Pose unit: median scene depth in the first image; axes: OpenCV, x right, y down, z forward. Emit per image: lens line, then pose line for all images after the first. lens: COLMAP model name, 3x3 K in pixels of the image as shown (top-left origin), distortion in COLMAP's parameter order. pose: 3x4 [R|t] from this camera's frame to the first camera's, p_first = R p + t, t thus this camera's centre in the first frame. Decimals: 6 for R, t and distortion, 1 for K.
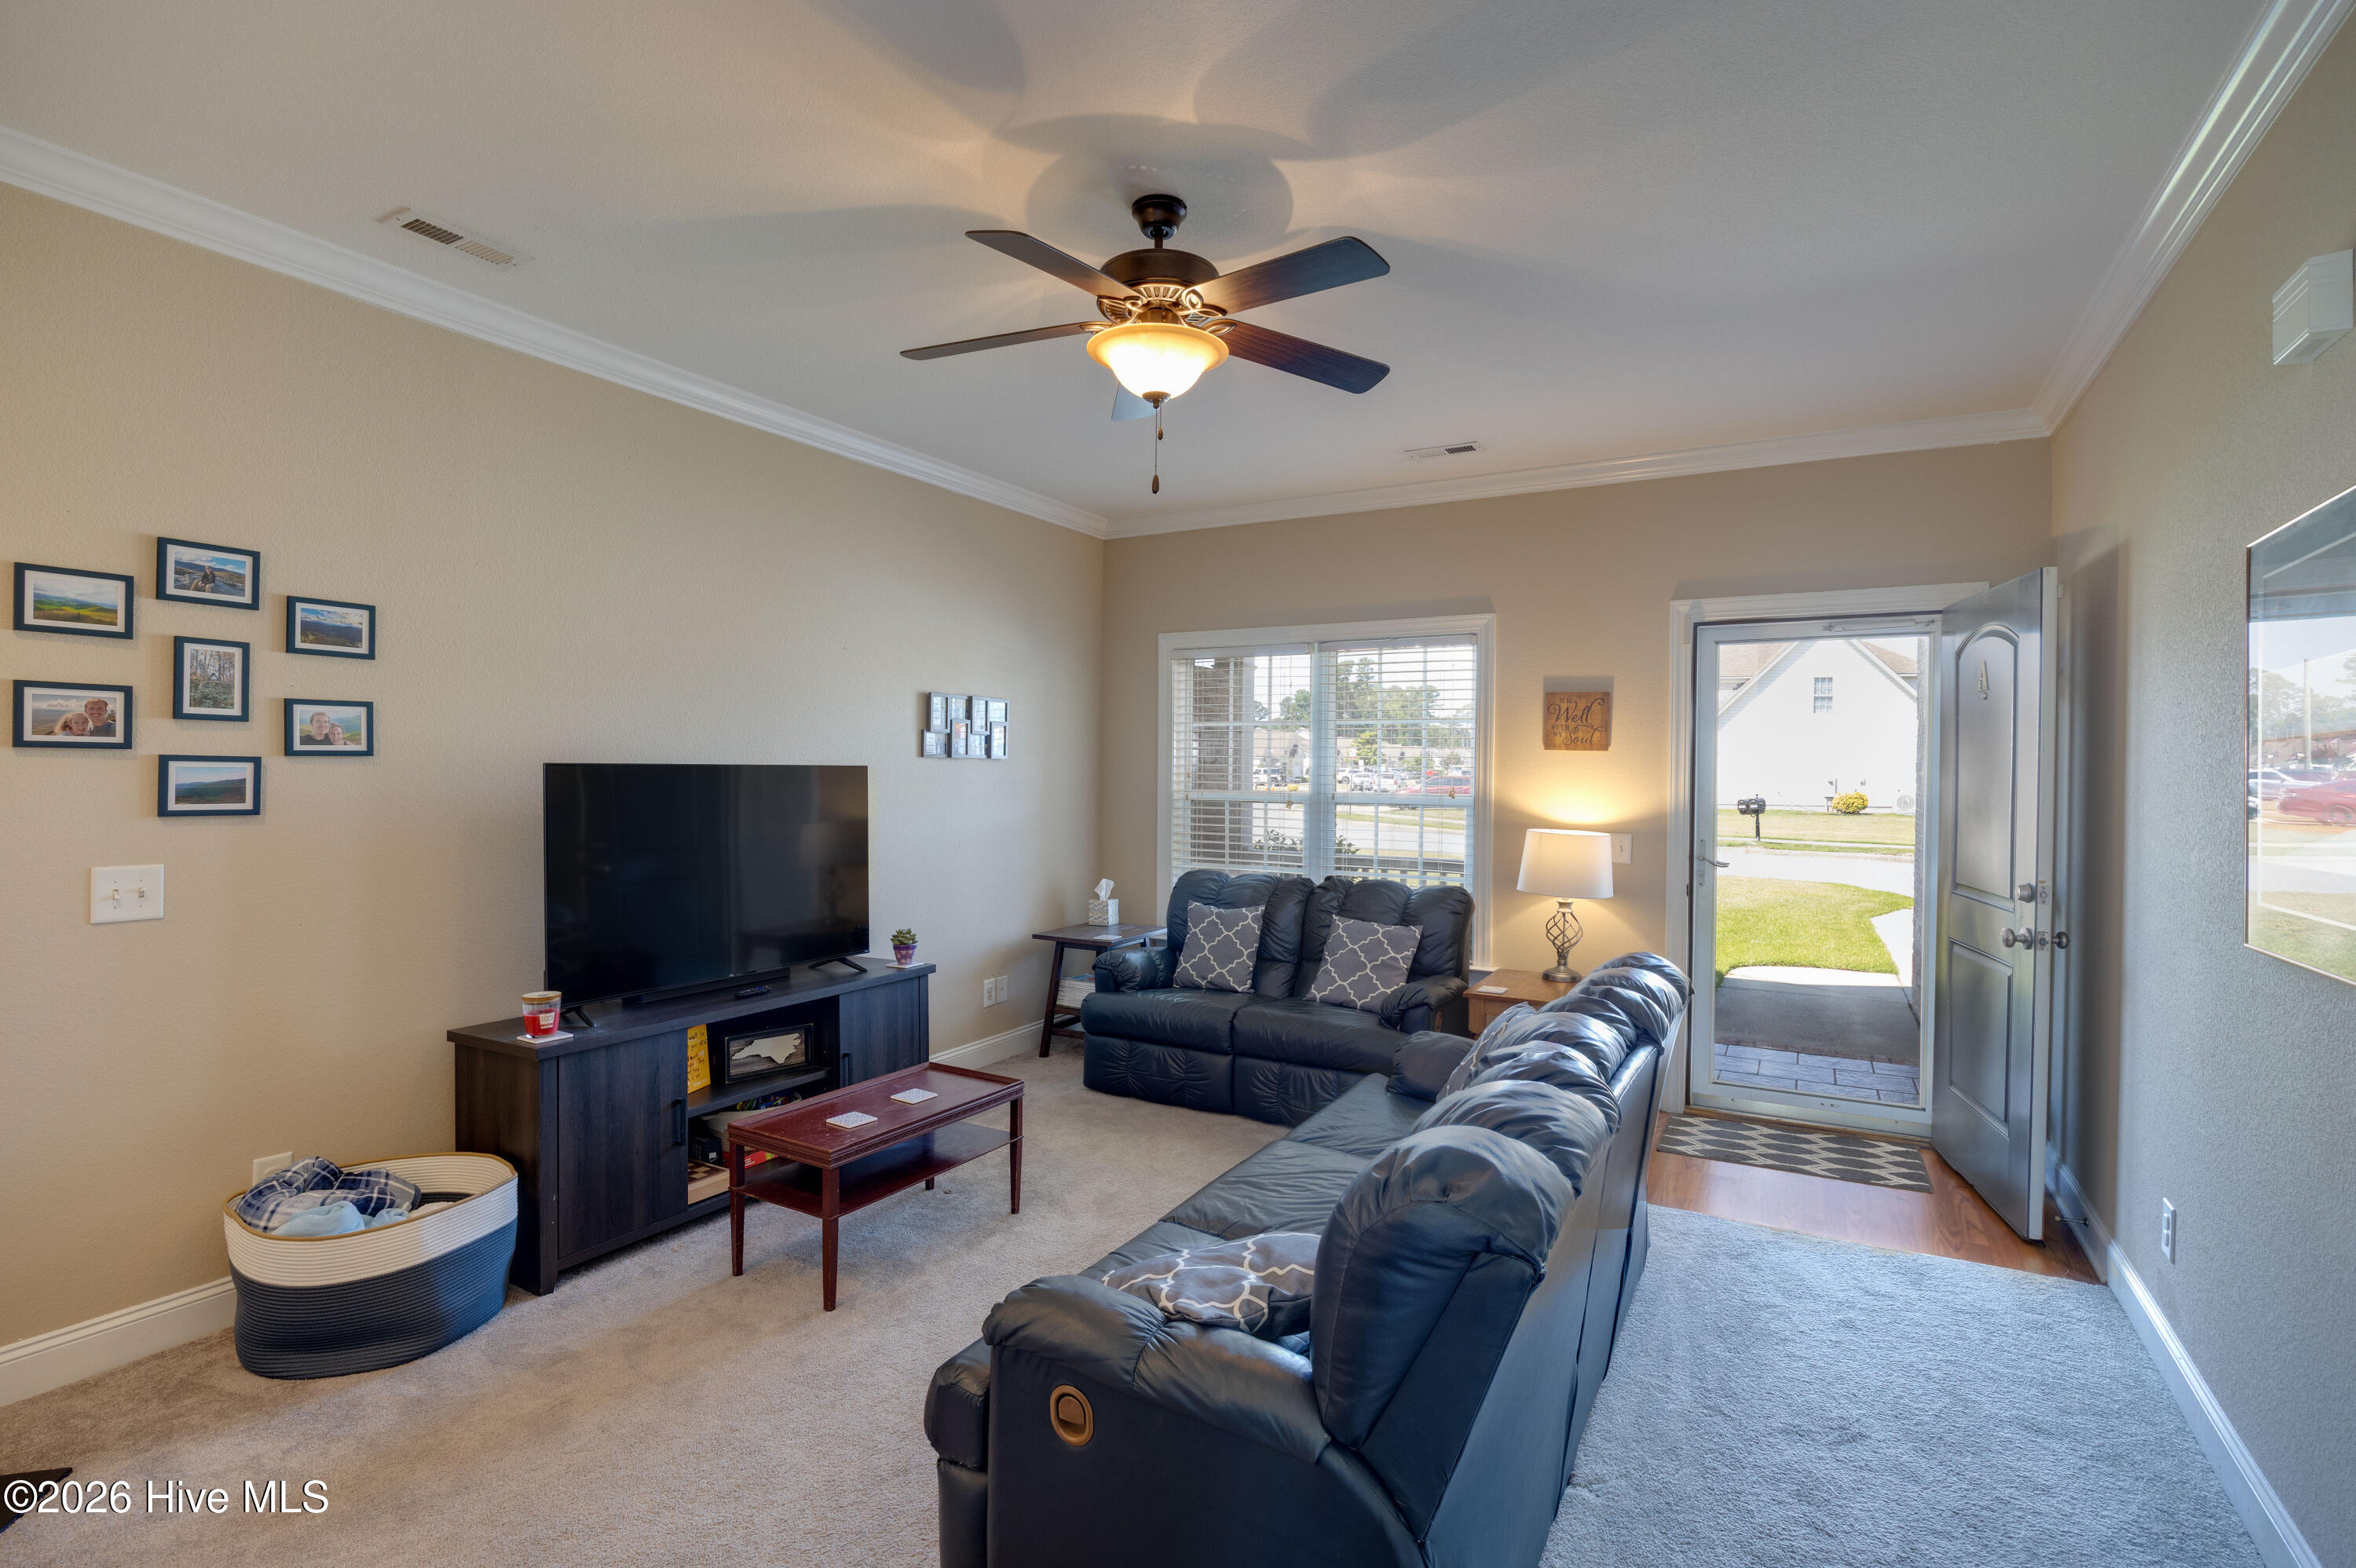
lens RADIAL K [[1108.7, 0, 1160.6], [0, 1108.7, 774.6], [0, 0, 1]] dist [-0.002483, -0.000339]
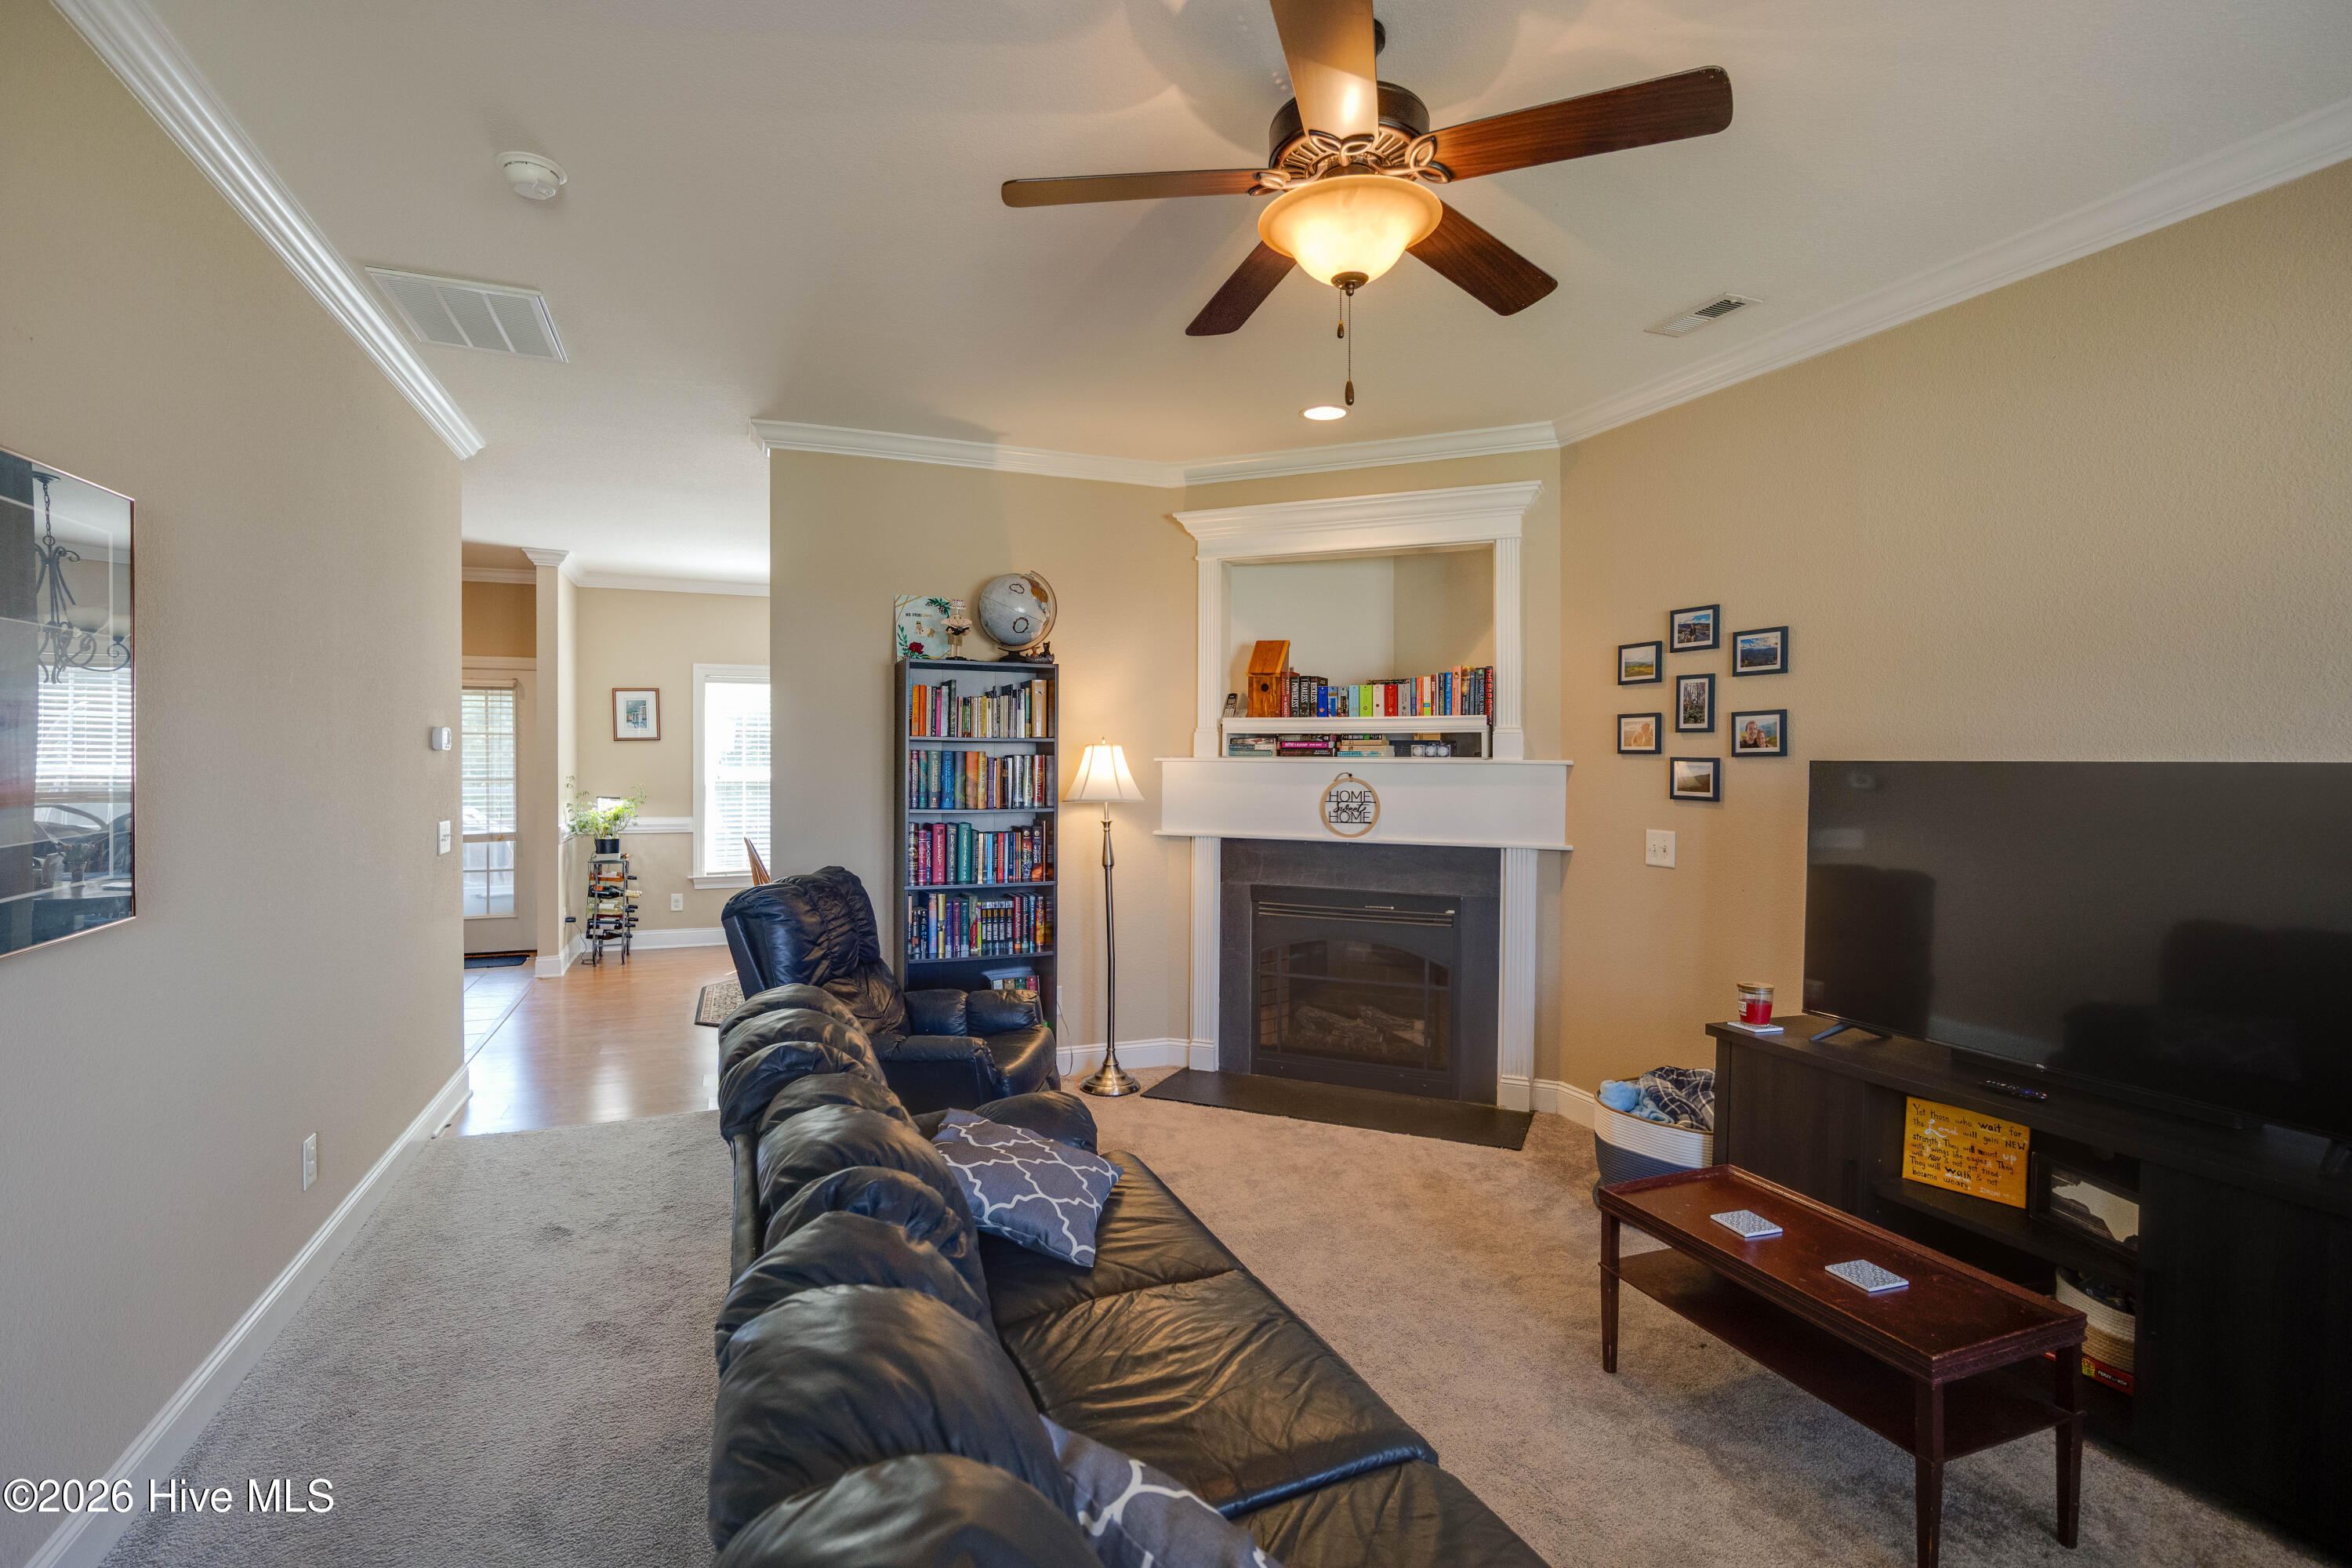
lens RADIAL K [[1107.0, 0, 1158.7], [0, 1107.0, 774.6], [0, 0, 1]] dist [-0.002483, -0.000339]
pose [[-0.619537, -0.000793, -0.784967, 0.652453], [-0.015753, 0.999811, 0.011423, -0.000612], [0.784809, 0.019442, -0.619432, 1.310728]]
